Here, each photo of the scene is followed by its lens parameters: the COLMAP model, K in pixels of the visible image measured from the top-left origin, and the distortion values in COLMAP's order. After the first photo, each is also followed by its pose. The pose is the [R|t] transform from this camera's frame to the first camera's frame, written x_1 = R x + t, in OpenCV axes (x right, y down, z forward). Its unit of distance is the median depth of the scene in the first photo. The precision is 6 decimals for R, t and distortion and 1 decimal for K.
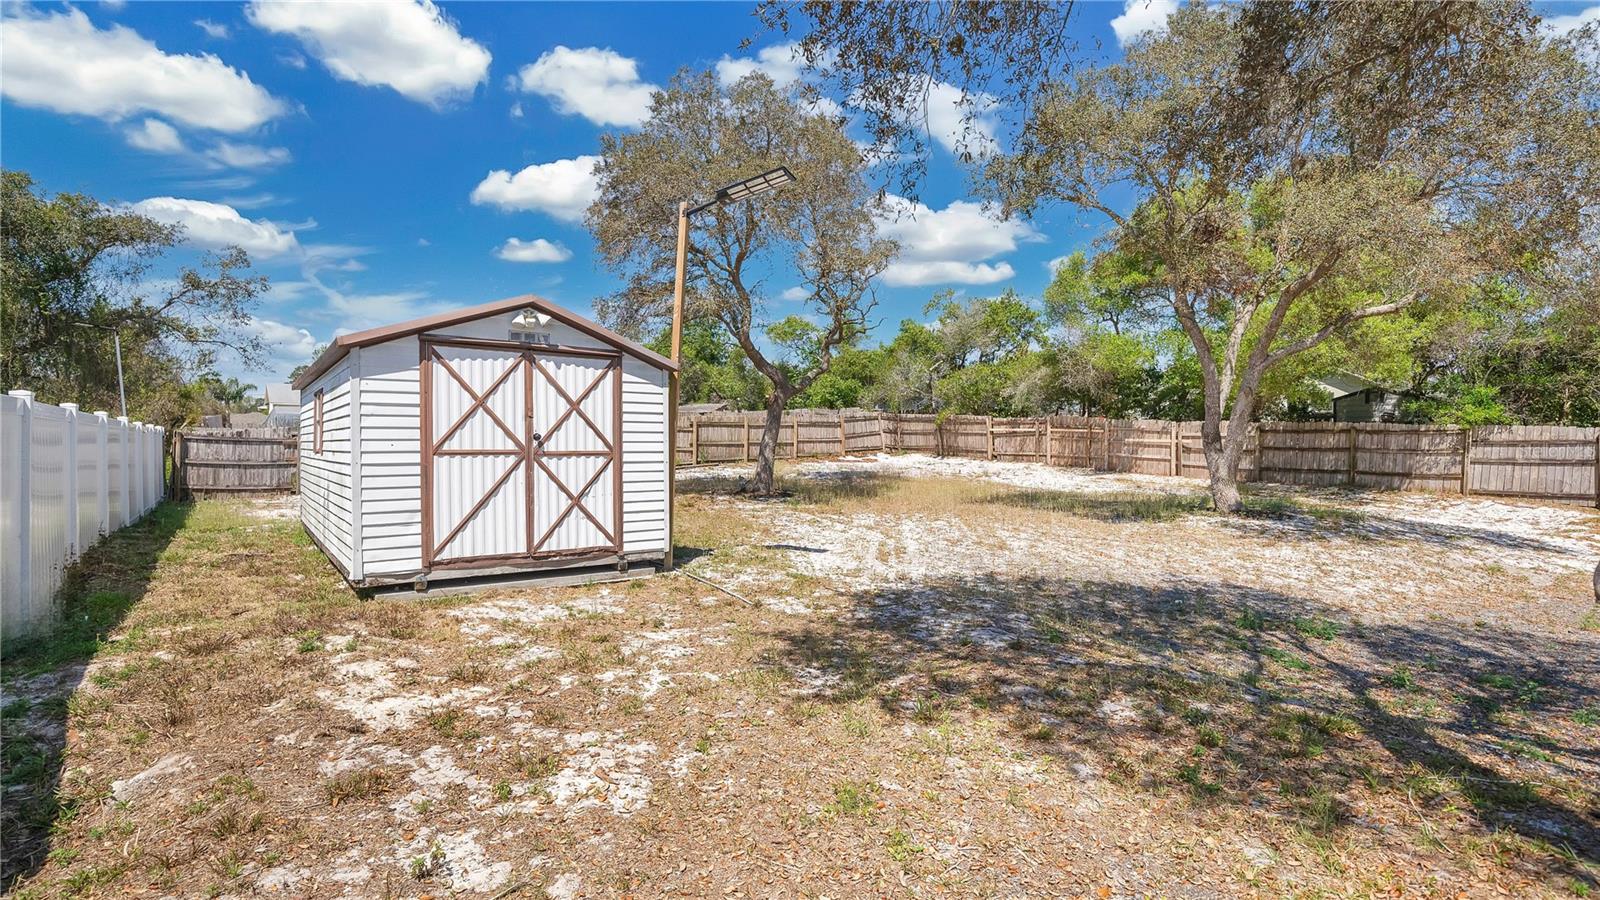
lens RADIAL K [[734.9, 0, 800.0], [0, 734.9, 450.0], [0, 0, 1]] dist [-0.022938, 0.000019]
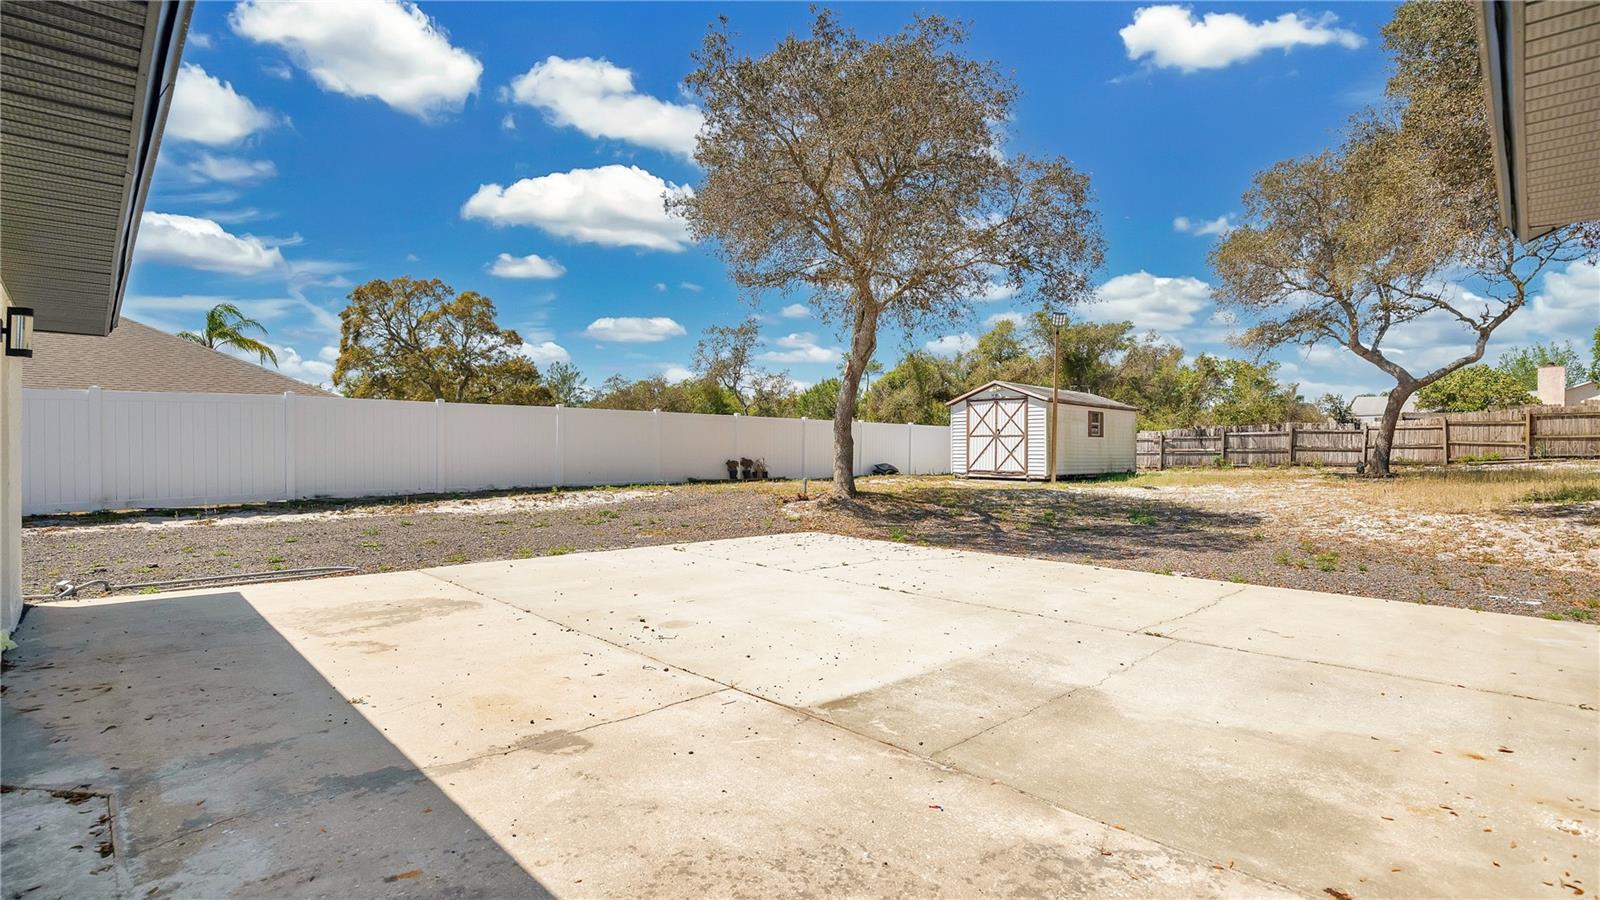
lens RADIAL K [[755.6, 0, 802.2], [0, 755.6, 455.9], [0, 0, 1]] dist [-0.017174, 0.000819]
pose [[0.125952, 0.000624, -0.992036, 2.245310], [-0.011416, 0.999934, -0.000821, 0.085671], [0.991971, 0.011429, 0.125951, -0.110013]]
